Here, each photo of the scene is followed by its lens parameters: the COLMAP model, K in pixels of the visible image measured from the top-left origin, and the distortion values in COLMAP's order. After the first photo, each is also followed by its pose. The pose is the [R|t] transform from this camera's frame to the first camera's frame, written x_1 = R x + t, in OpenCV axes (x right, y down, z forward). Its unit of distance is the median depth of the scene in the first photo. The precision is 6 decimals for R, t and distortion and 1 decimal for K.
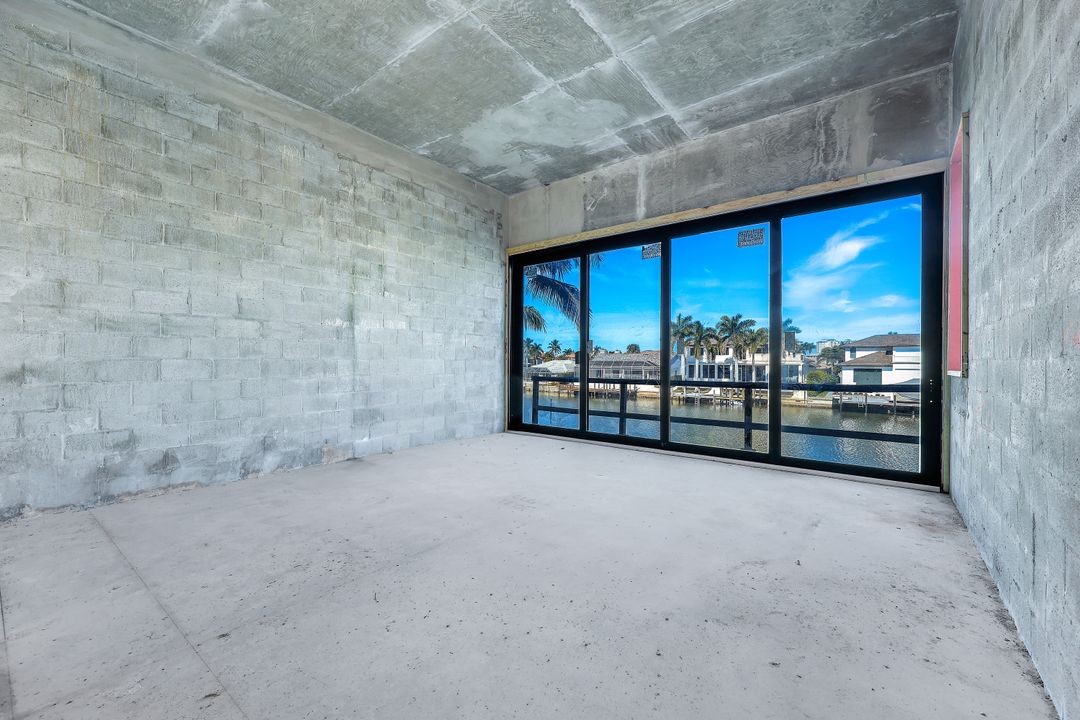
lens RADIAL K [[436.0, 0, 540.0], [0, 436.0, 360.0], [0, 0, 1]] dist [-0.000949, -0.000085]
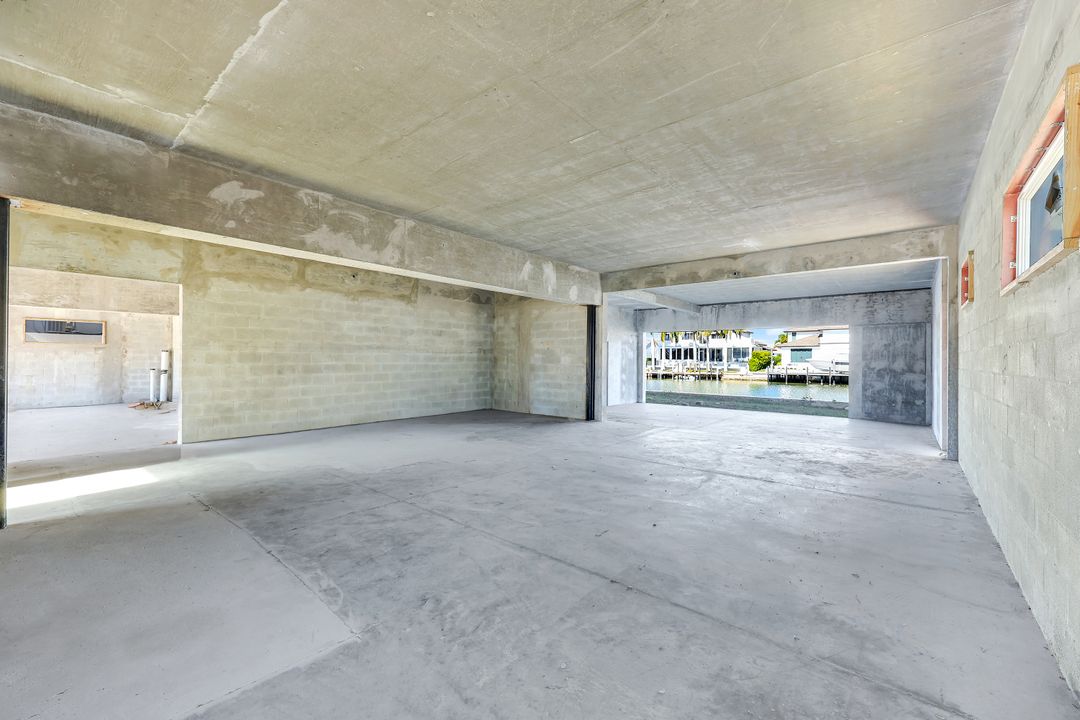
lens RADIAL K [[444.8, 0, 534.8], [0, 444.8, 359.6], [0, 0, 1]] dist [-0.001856, -0.000301]
pose [[0.998782, 0.001064, -0.049322, 0.077777], [-0.000988, 0.999998, 0.001567, 0.045449], [0.049323, -0.001516, 0.998782, -0.233511]]
